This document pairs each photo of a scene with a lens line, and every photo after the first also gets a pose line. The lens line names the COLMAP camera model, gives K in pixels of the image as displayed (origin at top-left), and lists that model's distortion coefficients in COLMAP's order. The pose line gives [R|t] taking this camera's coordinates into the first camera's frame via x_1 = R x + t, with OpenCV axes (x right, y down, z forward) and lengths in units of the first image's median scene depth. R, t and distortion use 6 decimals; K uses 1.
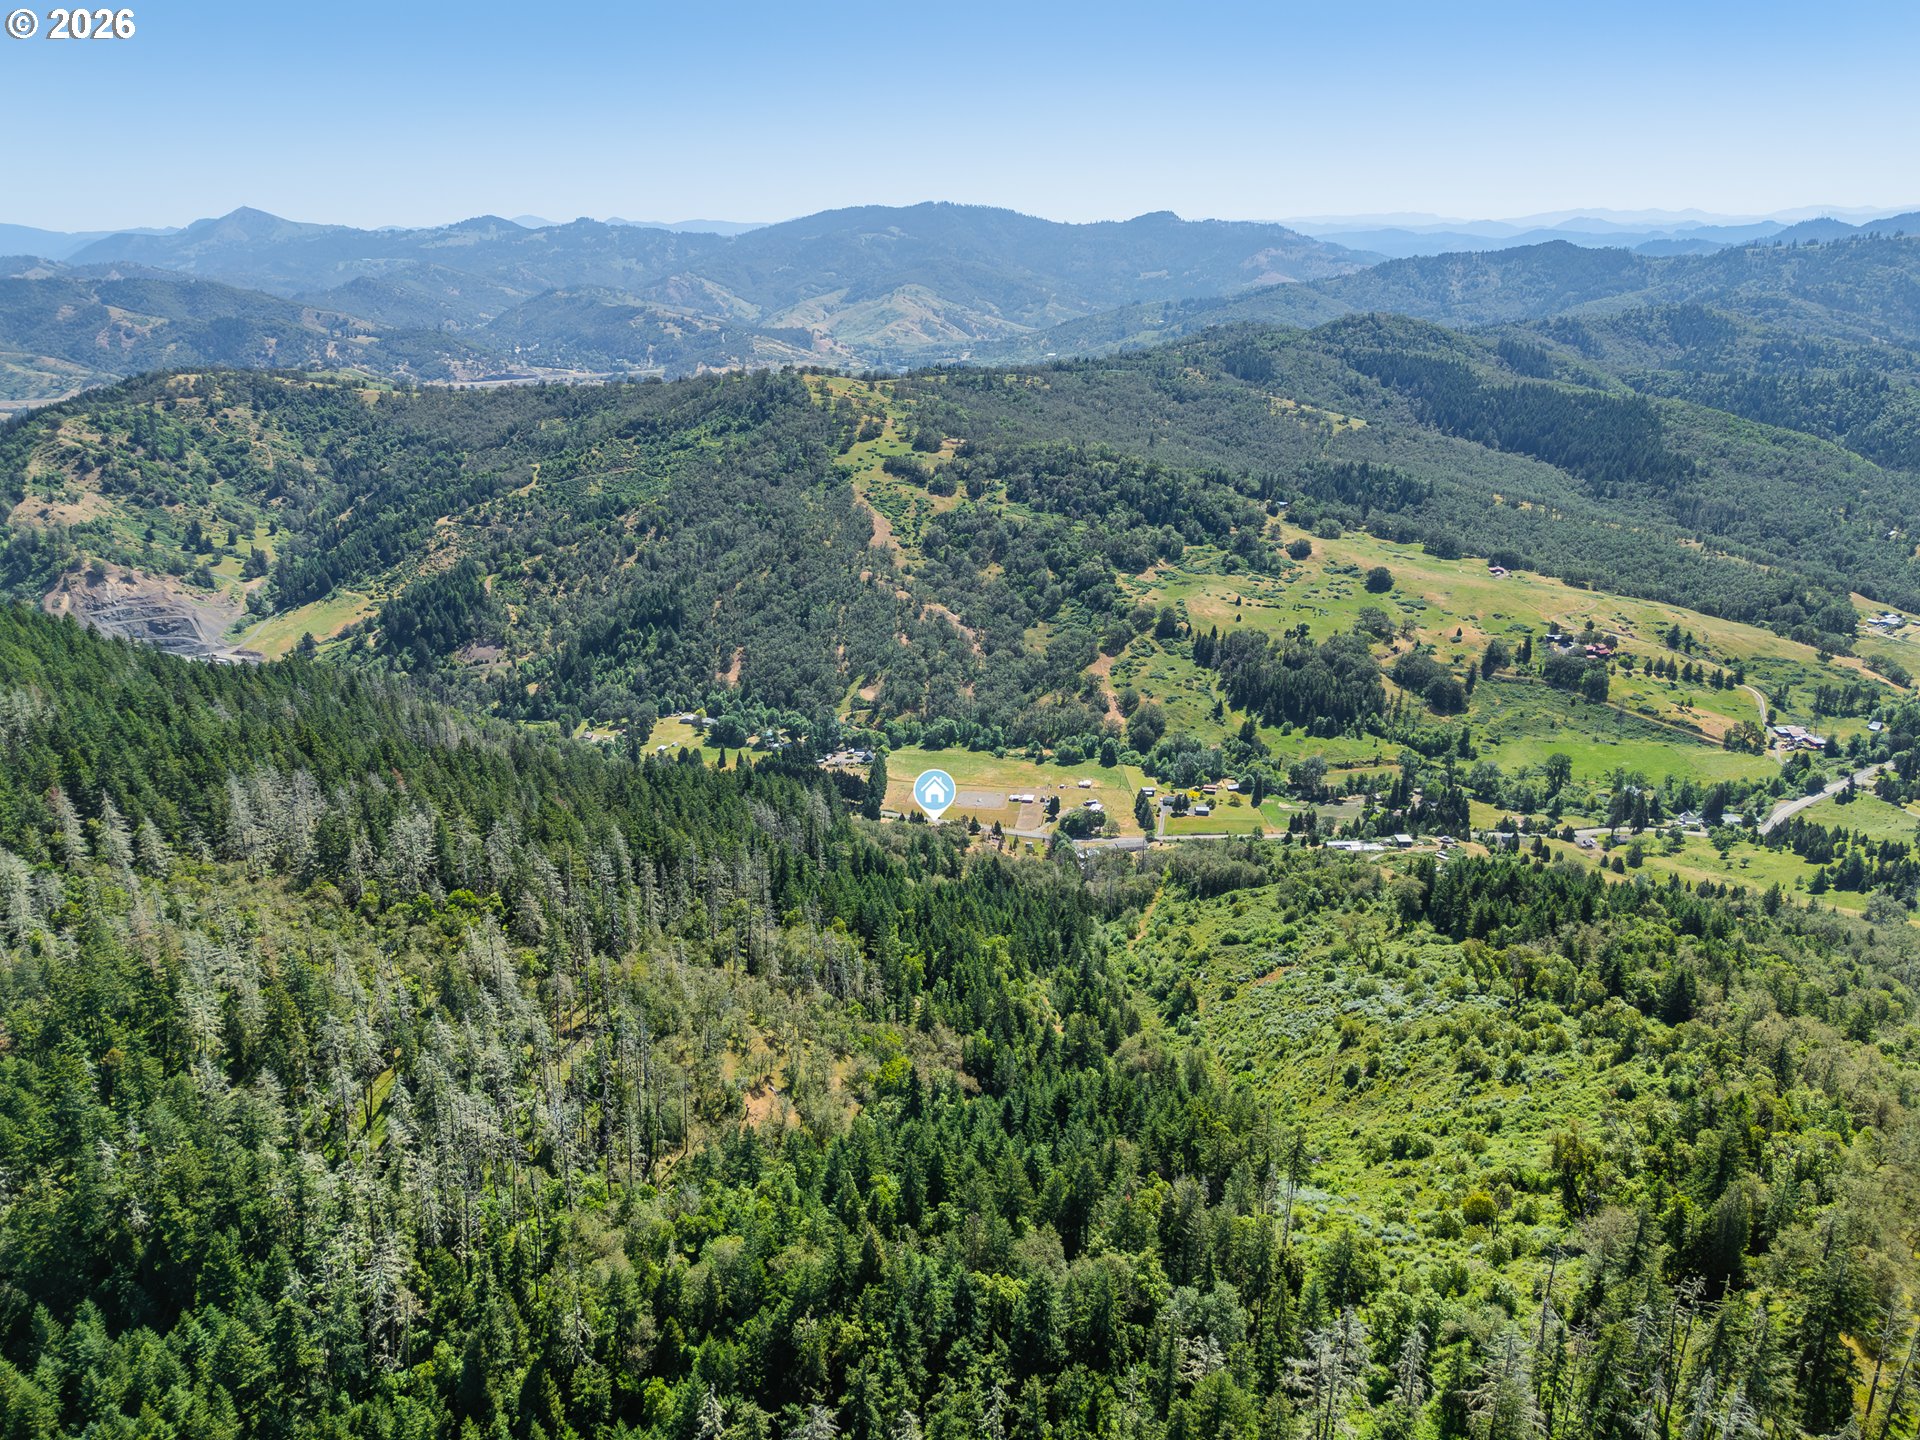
lens RADIAL K [[1418.8, 0, 936.2], [0, 1418.8, 723.2], [0, 0, 1]] dist [0.073483, -0.077202]
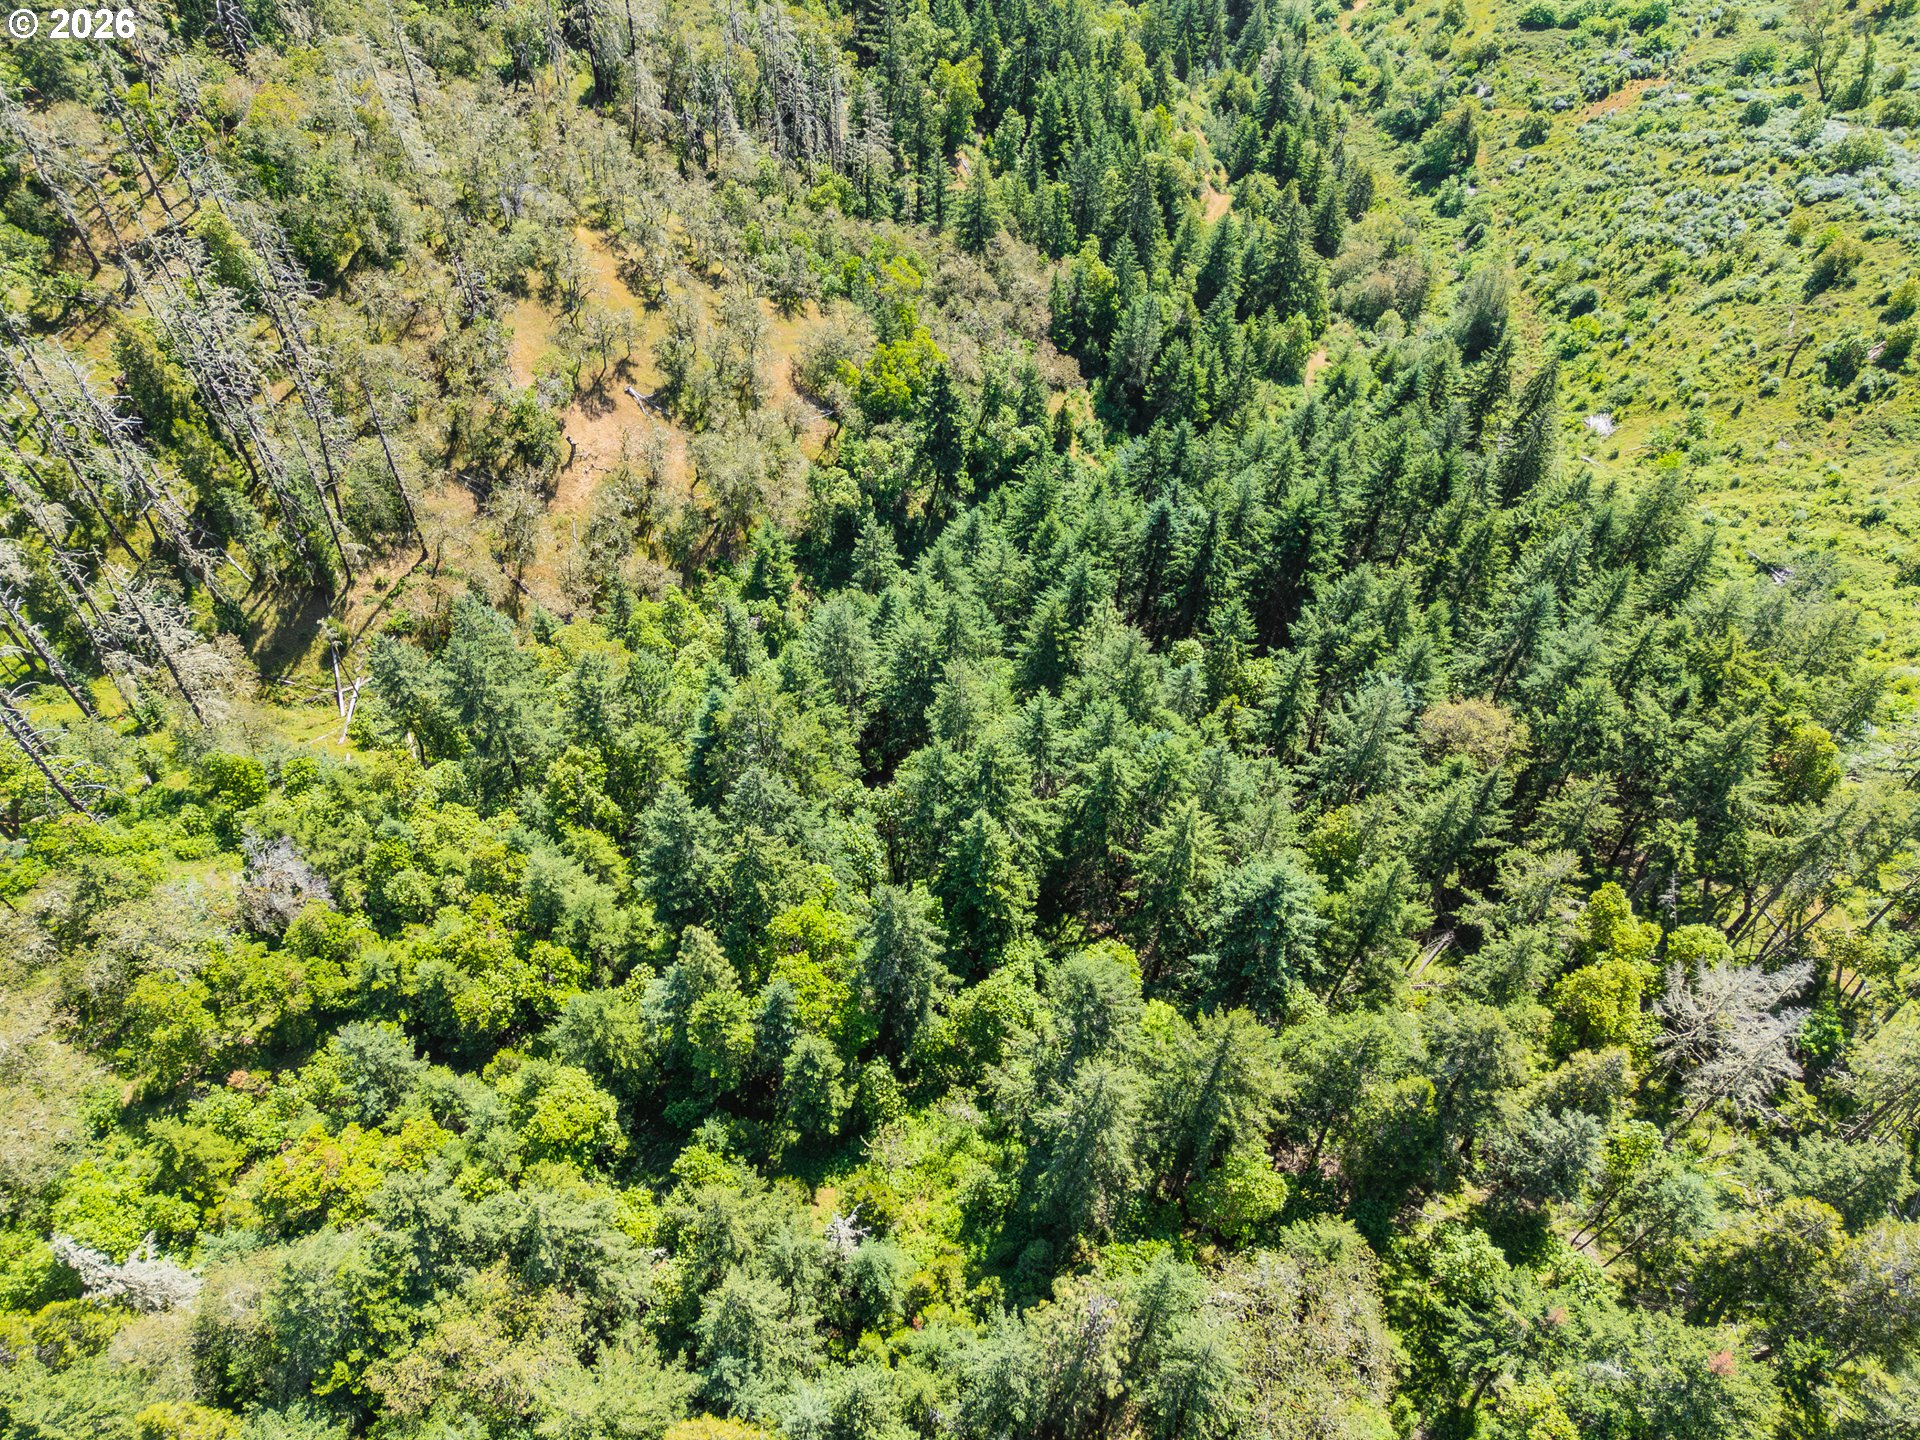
lens RADIAL K [[1454.9, 0, 995.7], [0, 1454.9, 692.1], [0, 0, 1]] dist [0.060064, -0.041780]
pose [[0.999407, 0.034046, 0.005233, 0.001640], [-0.030839, 0.816705, 0.576230, 0.047326], [0.015345, -0.576050, 0.817271, 0.436230]]
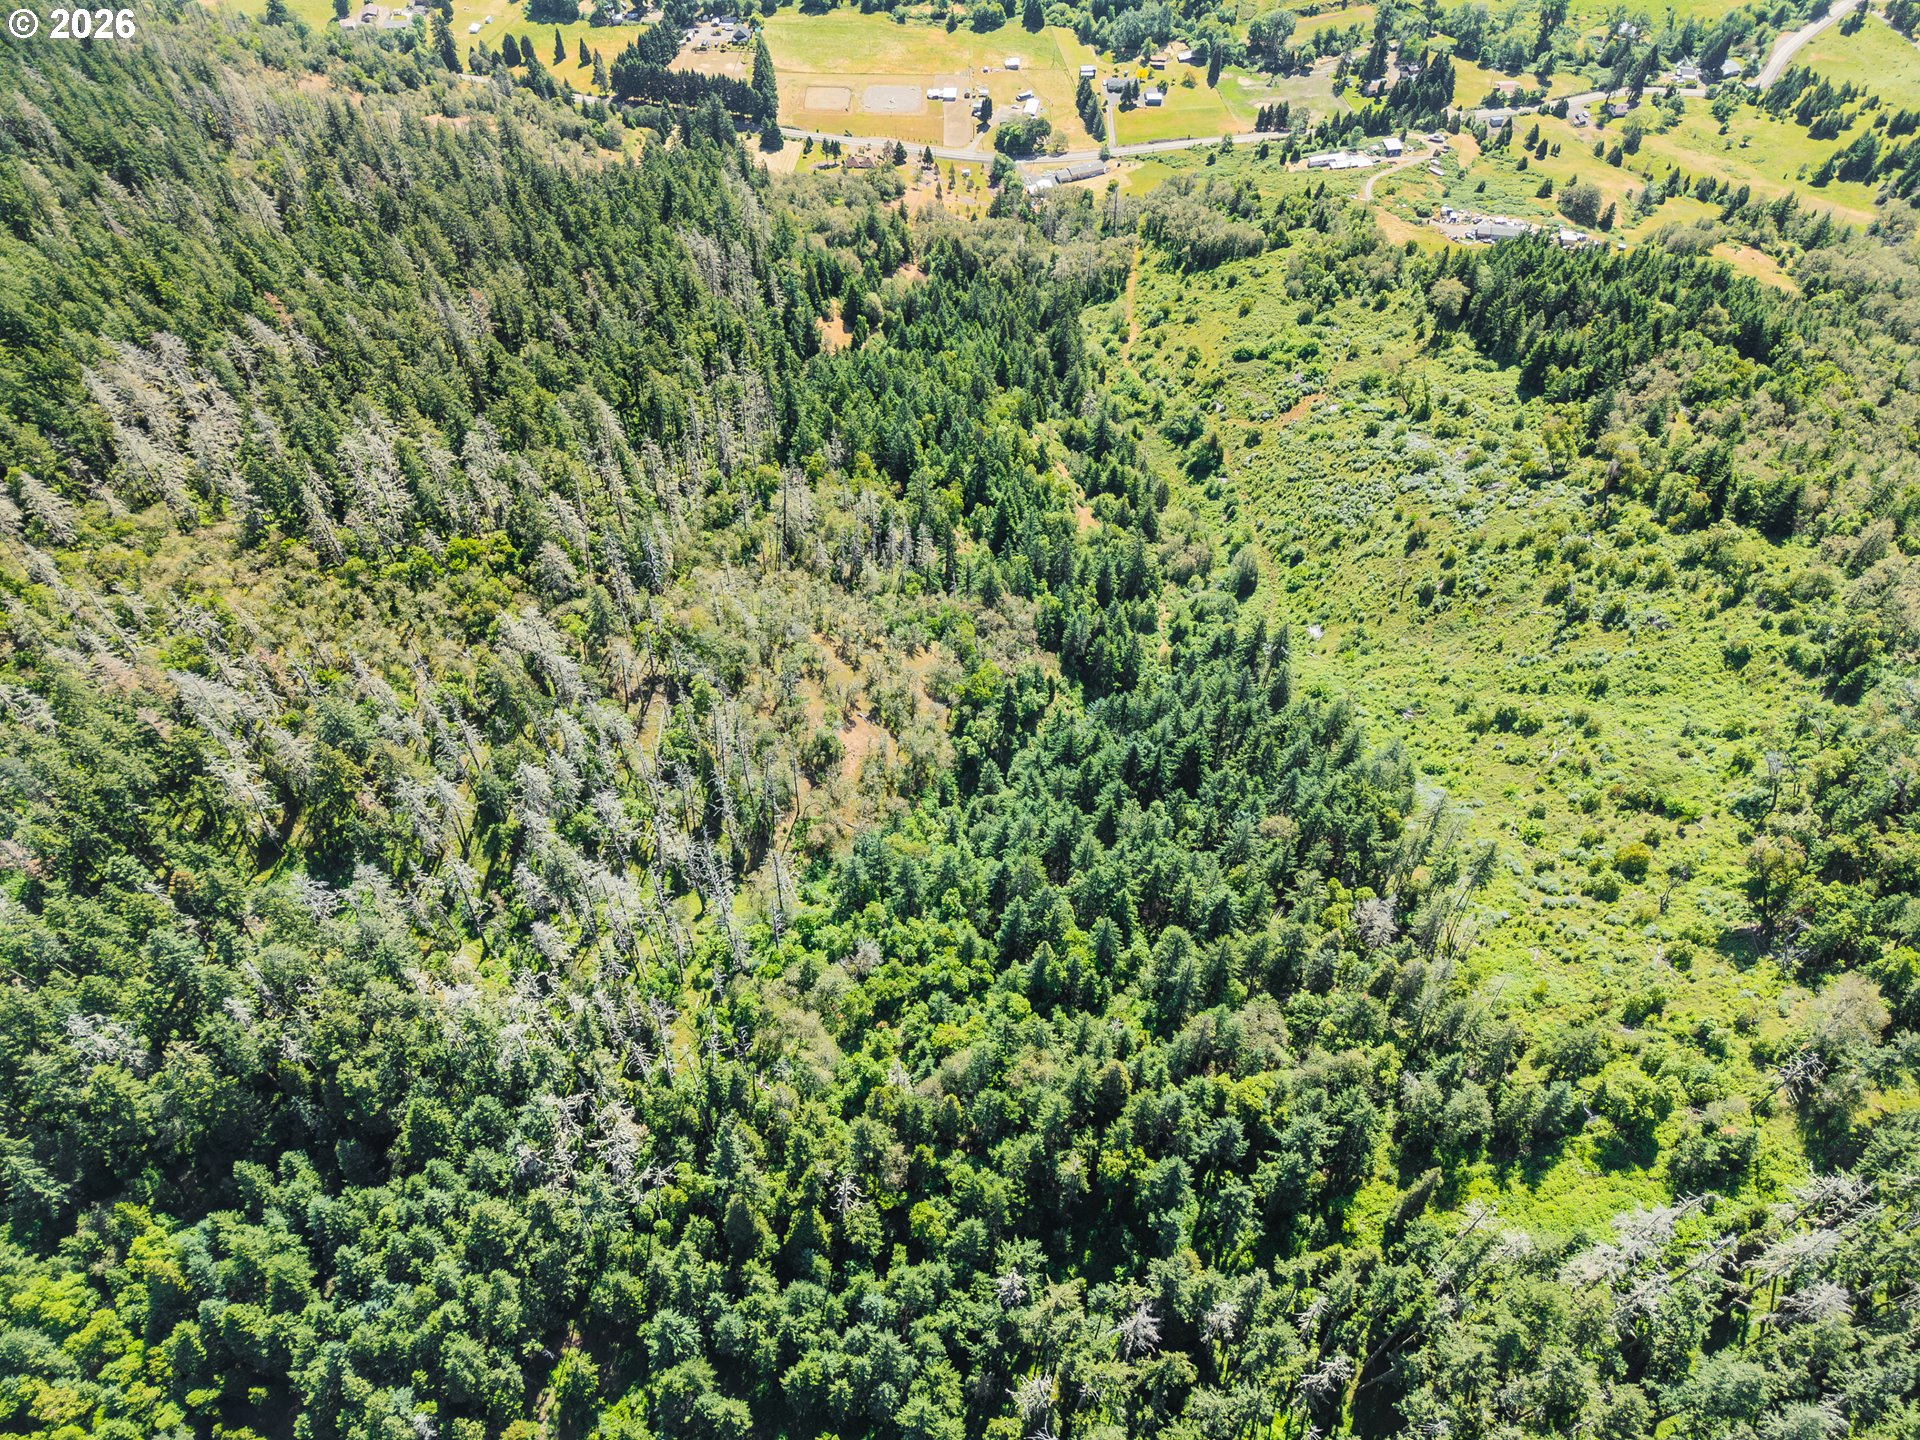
lens RADIAL K [[1418.8, 0, 936.2], [0, 1418.8, 723.2], [0, 0, 1]] dist [0.073483, -0.077202]
pose [[0.988563, -0.120274, 0.090977, -0.116387], [0.049328, 0.827971, 0.558597, -0.202232], [-0.142511, -0.547721, 0.824435, 0.166029]]
